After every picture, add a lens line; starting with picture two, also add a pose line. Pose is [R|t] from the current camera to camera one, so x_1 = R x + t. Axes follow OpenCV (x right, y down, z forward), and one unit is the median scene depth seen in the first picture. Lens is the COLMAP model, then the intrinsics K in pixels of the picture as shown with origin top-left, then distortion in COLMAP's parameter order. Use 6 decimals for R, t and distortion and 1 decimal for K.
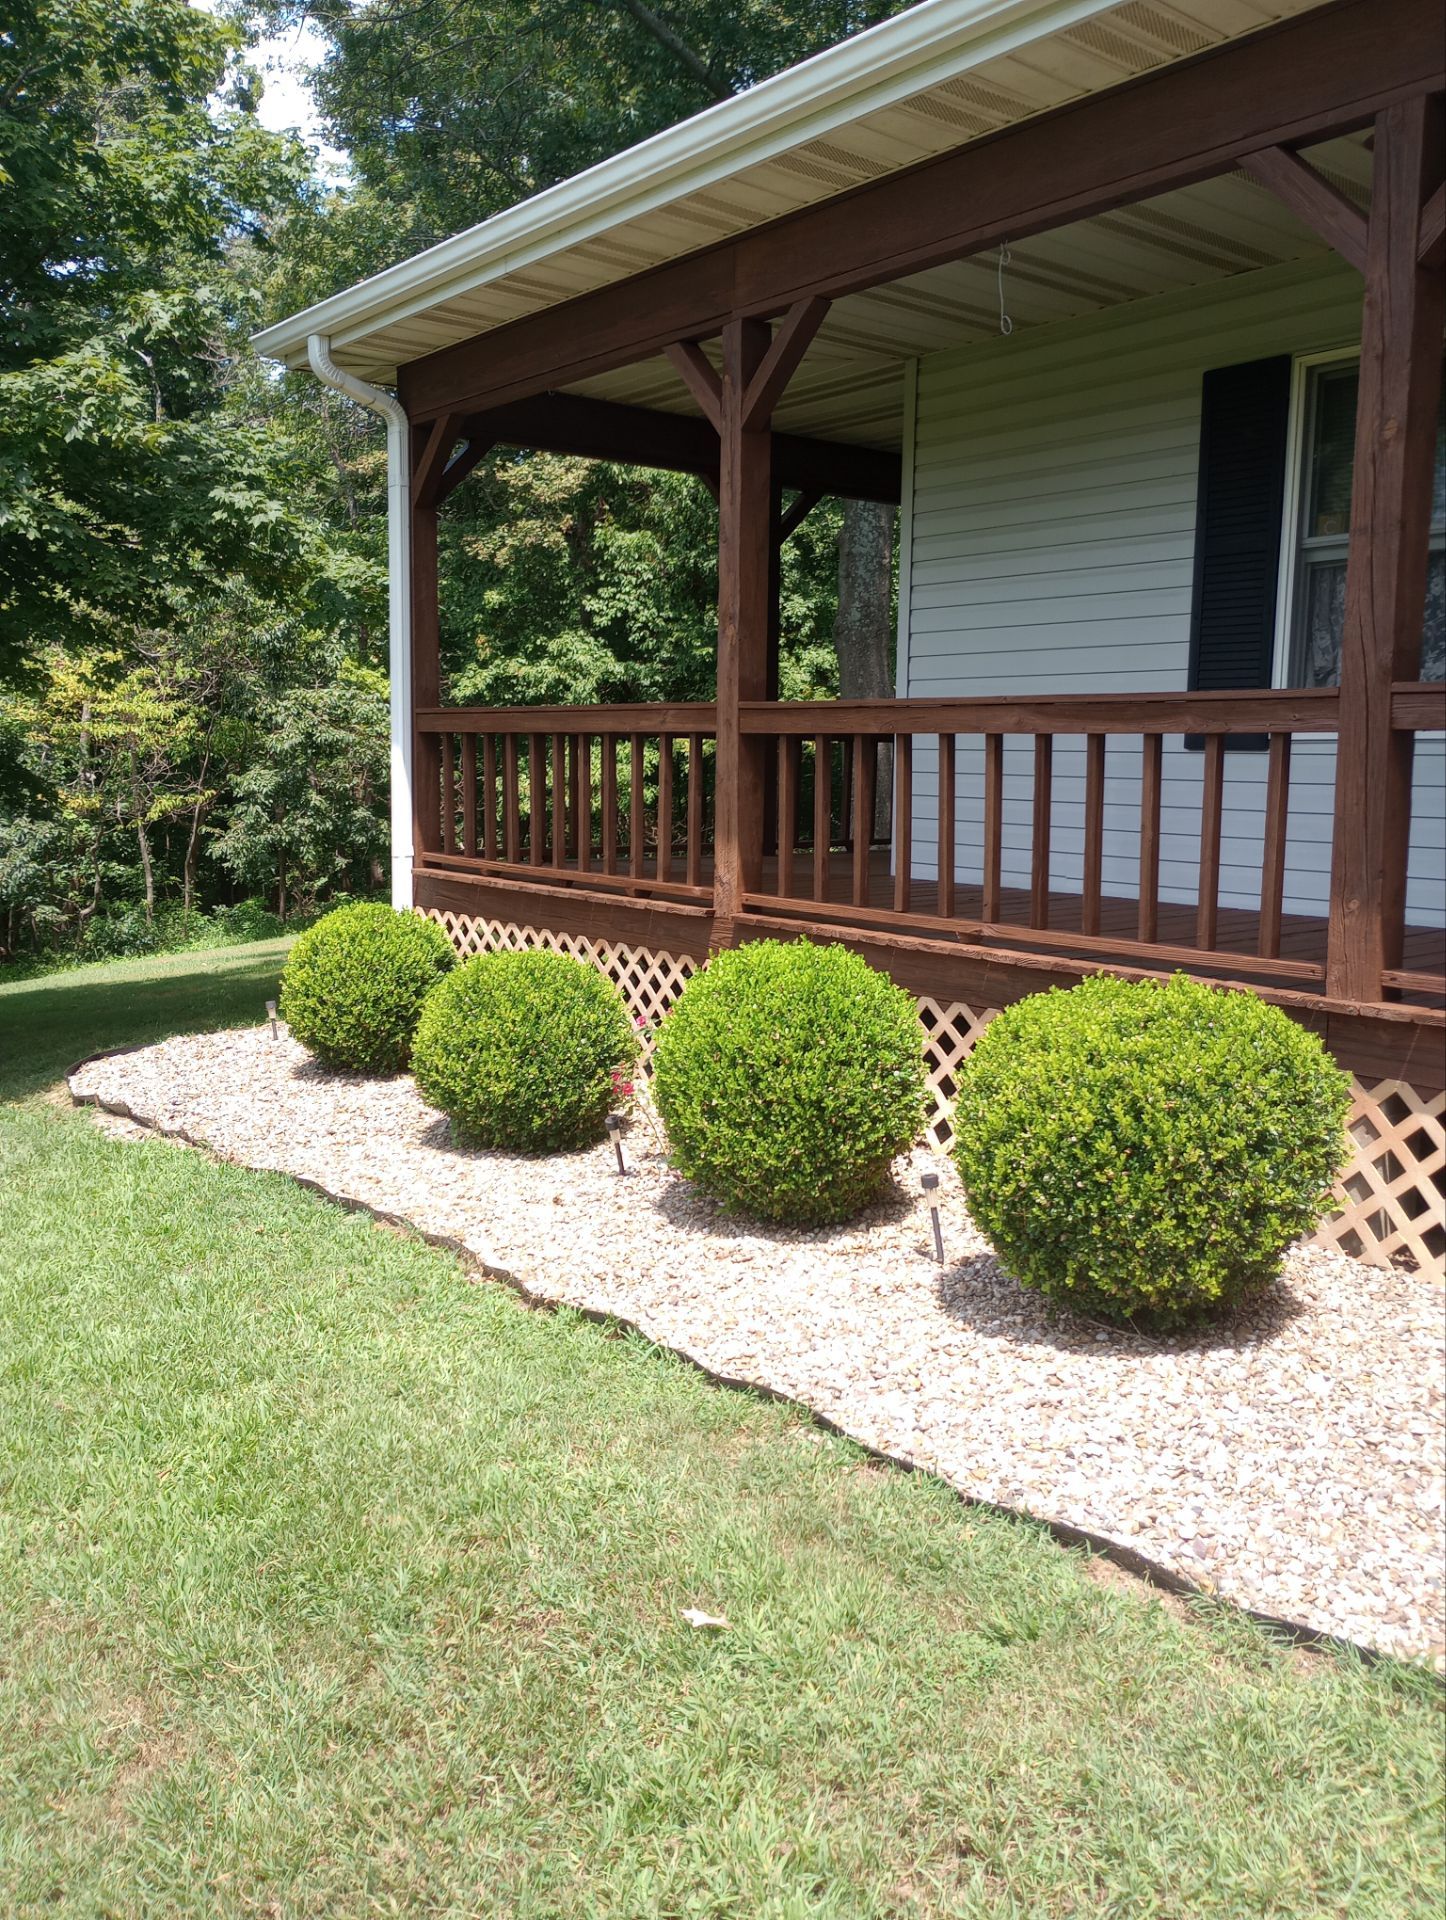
lens RADIAL K [[1601.6, 0, 723.6], [0, 1601.6, 961.0], [0, 0, 1]] dist [-0.026819, -0.012464]
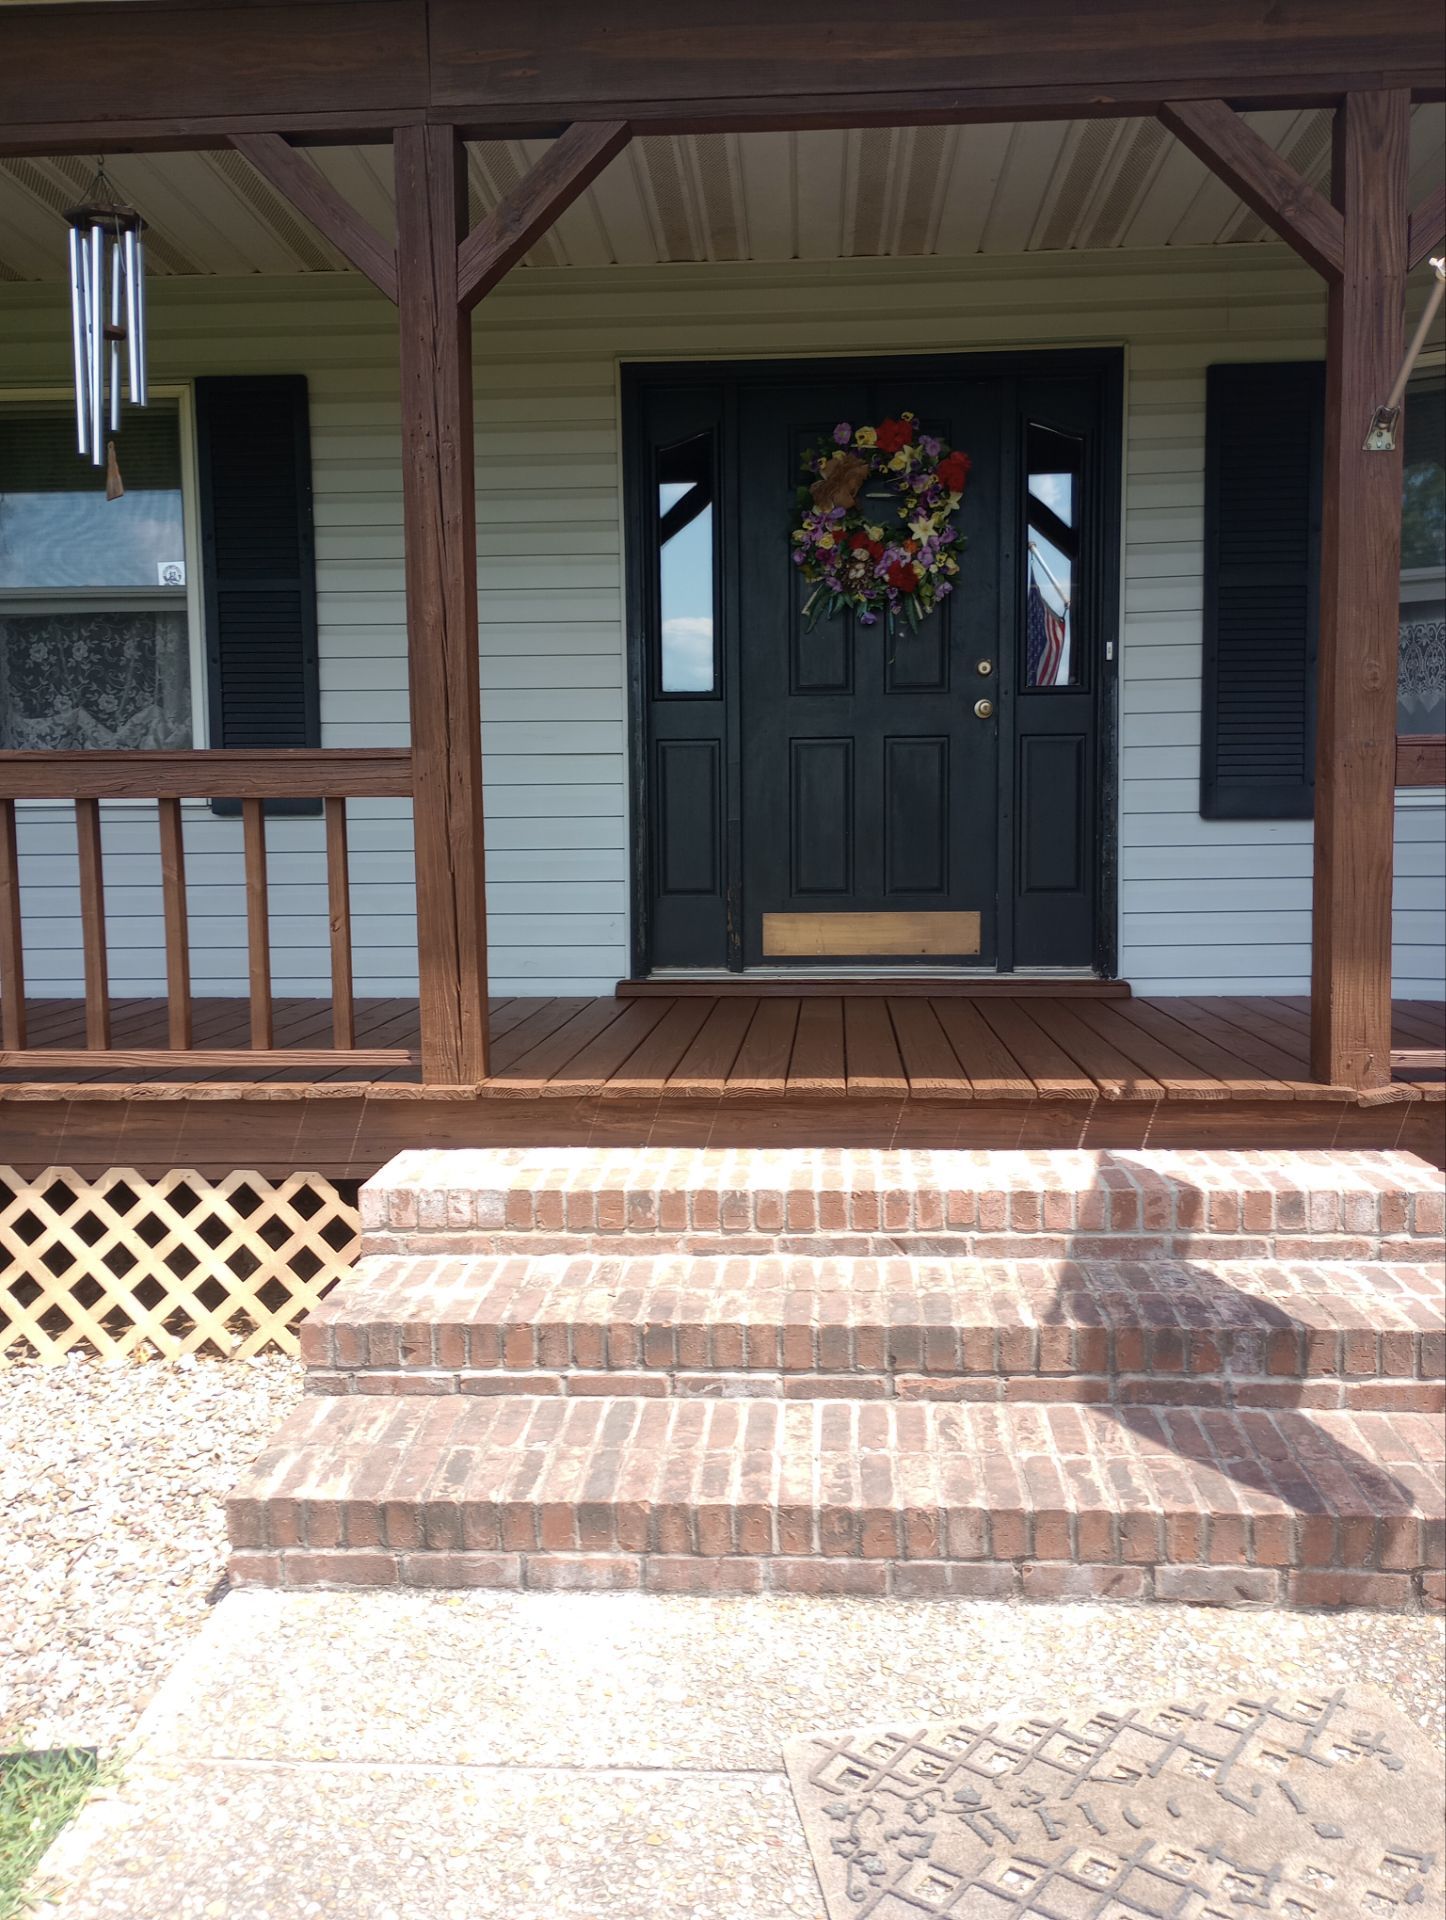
lens RADIAL K [[1601.6, 0, 728.0], [0, 1601.6, 958.7], [0, 0, 1]] dist [-0.026819, -0.012464]
pose [[0.638109, -0.081857, 0.765582, -0.202389], [0.114025, 0.993415, 0.011178, -0.038647], [-0.761456, 0.080163, 0.643241, 0.272774]]
